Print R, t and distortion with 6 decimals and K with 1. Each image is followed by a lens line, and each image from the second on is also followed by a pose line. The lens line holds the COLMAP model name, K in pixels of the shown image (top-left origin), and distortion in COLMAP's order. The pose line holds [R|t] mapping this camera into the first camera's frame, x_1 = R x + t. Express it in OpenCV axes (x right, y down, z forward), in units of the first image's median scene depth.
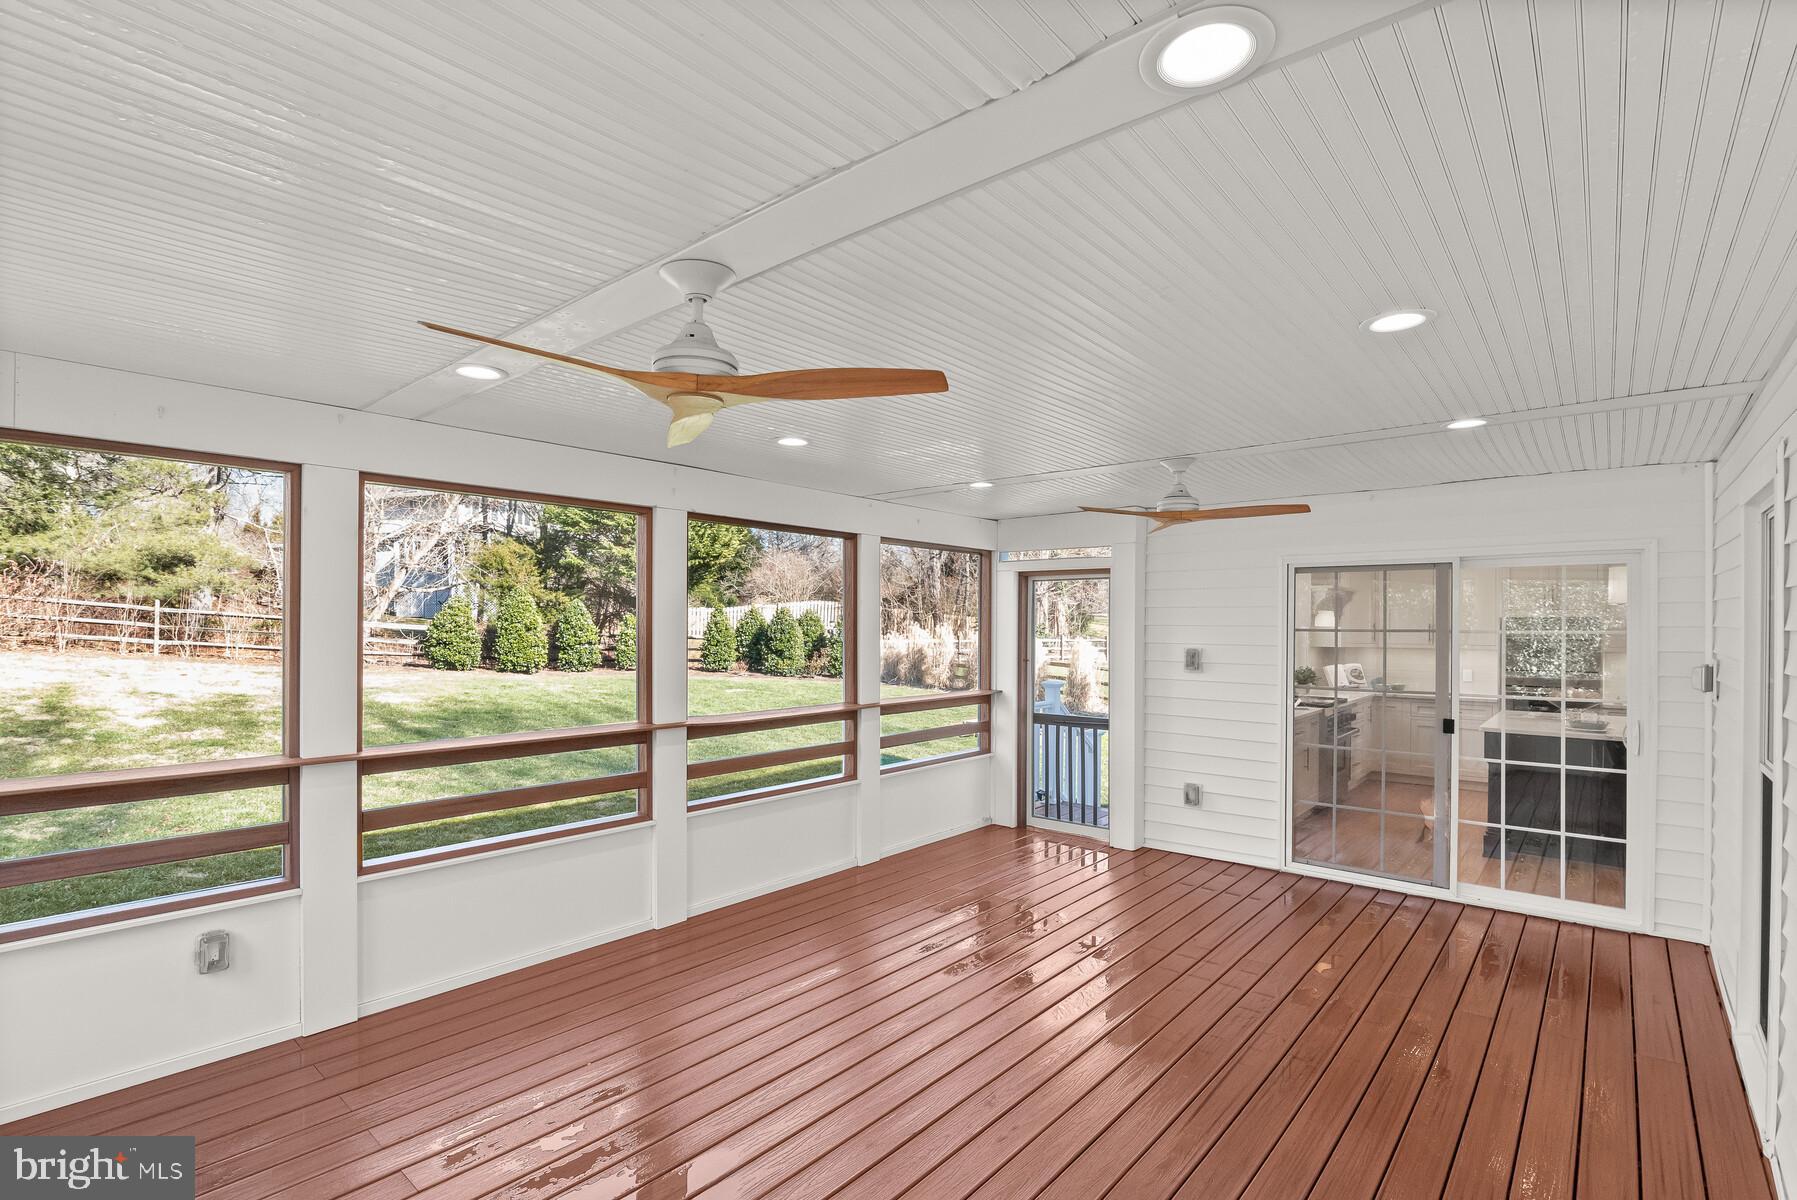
lens RADIAL K [[844.3, 0, 911.8], [0, 844.3, 614.5], [0, 0, 1]] dist [-0.012939, 0.000374]
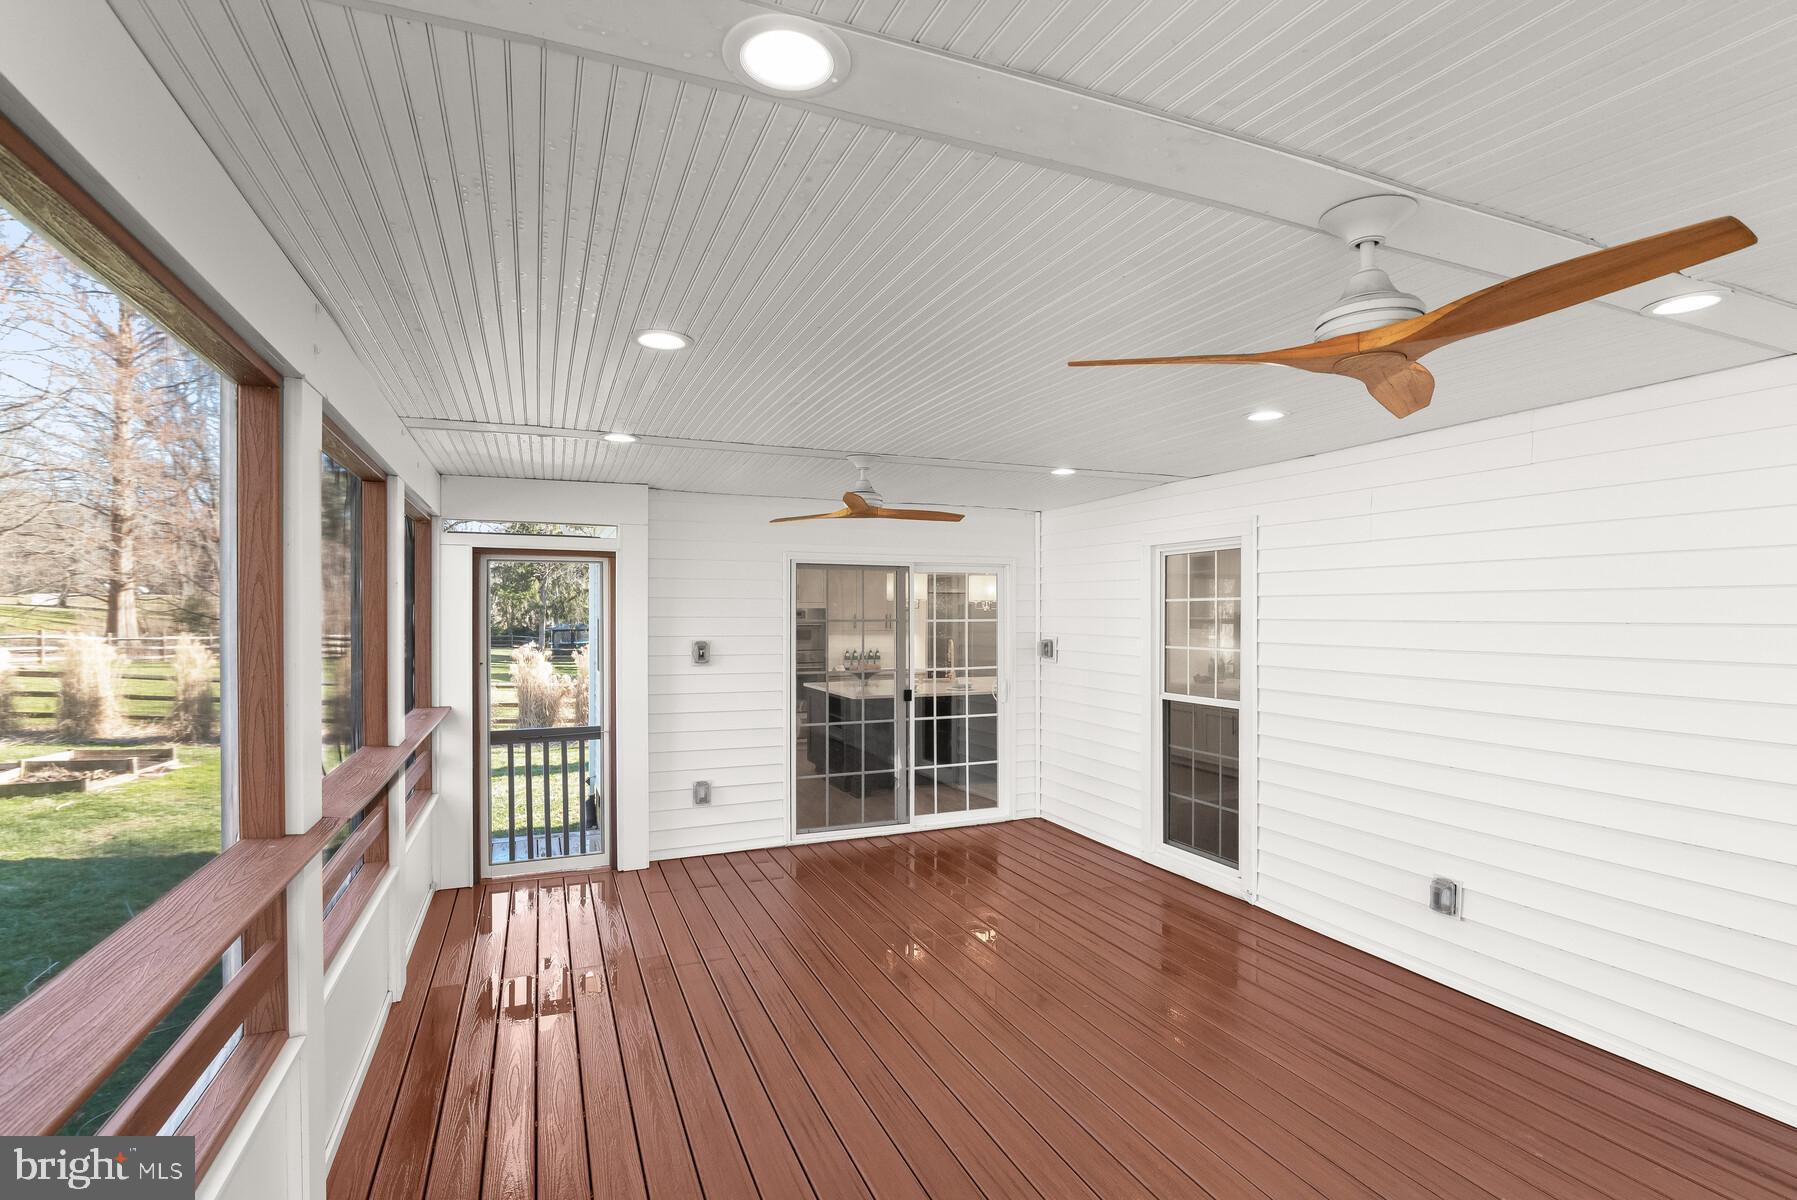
lens RADIAL K [[844.3, 0, 903.1], [0, 844.3, 606.8], [0, 0, 1]] dist [-0.012939, 0.000374]
pose [[0.456491, 0.003703, 0.889720, -0.454343], [-0.008387, 0.999965, 0.000141, -0.000816], [-0.889689, -0.007527, 0.456506, 0.385711]]
